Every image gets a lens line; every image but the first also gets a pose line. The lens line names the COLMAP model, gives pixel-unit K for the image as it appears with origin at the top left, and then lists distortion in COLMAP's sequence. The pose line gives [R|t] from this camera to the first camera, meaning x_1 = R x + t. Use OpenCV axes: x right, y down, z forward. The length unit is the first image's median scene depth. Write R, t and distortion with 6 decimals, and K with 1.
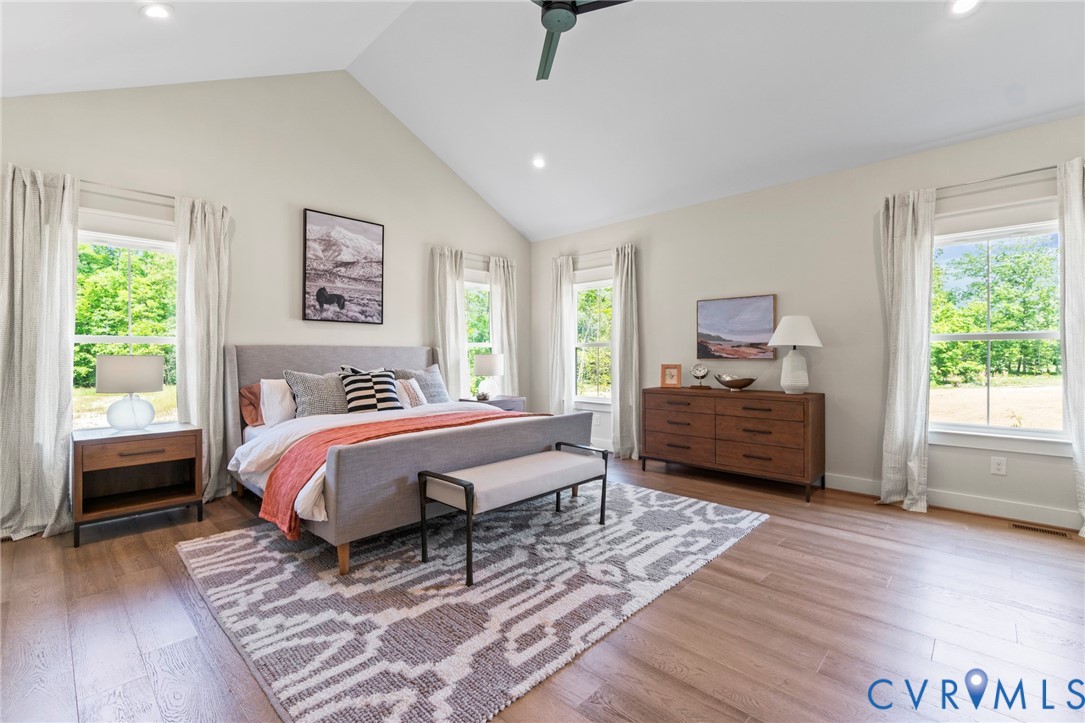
lens RADIAL K [[470.2, 0, 544.0], [0, 470.2, 354.0], [0, 0, 1]] dist [-0.002061, 0.000018]
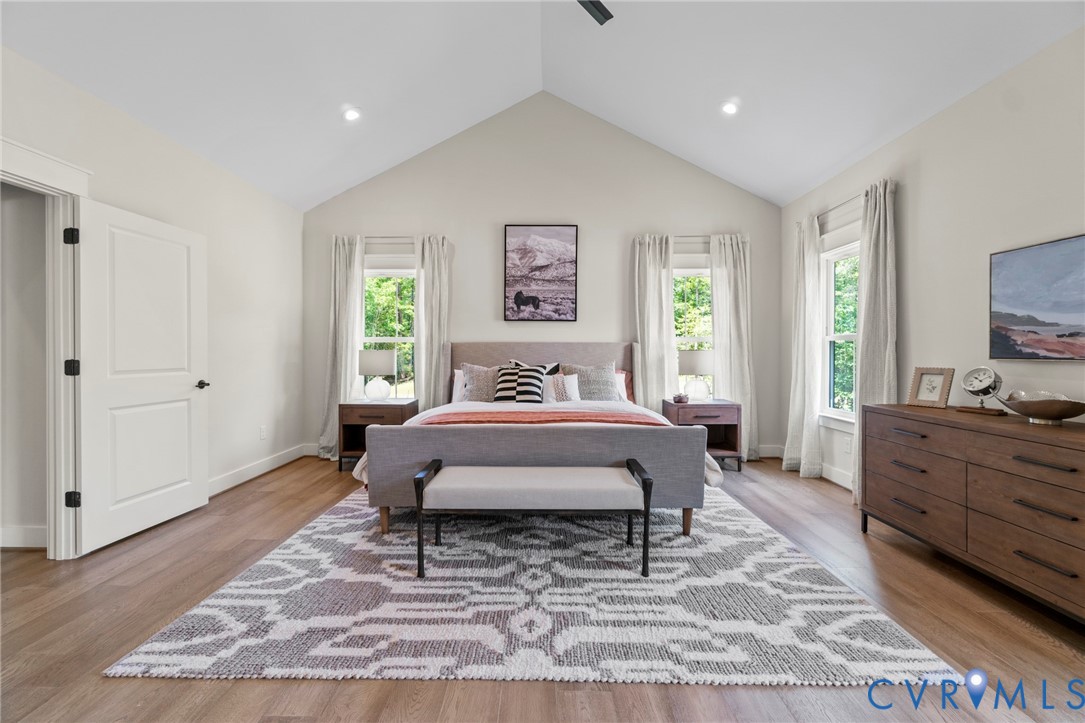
lens RADIAL K [[470.2, 0, 544.0], [0, 470.2, 354.0], [0, 0, 1]] dist [-0.002061, 0.000018]
pose [[0.687152, 0.007148, -0.726479, 0.467153], [-0.001719, 0.999965, 0.008212, 0.000948], [0.726512, -0.004394, 0.687140, 0.306283]]
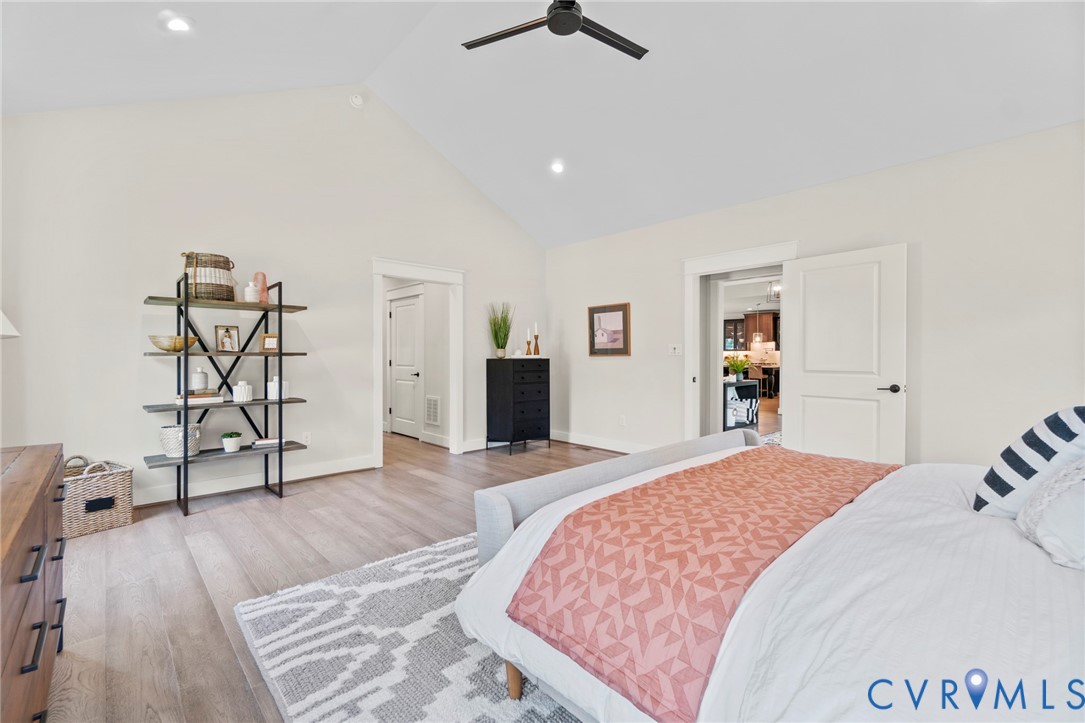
lens RADIAL K [[471.3, 0, 537.8], [0, 471.3, 359.9], [0, 0, 1]] dist [-0.000804, -0.000017]
pose [[-0.997614, 0.002513, 0.068994, 0.017633], [0.002769, 0.999990, 0.003608, 0.005282], [-0.068984, 0.003790, -0.997611, 1.424979]]
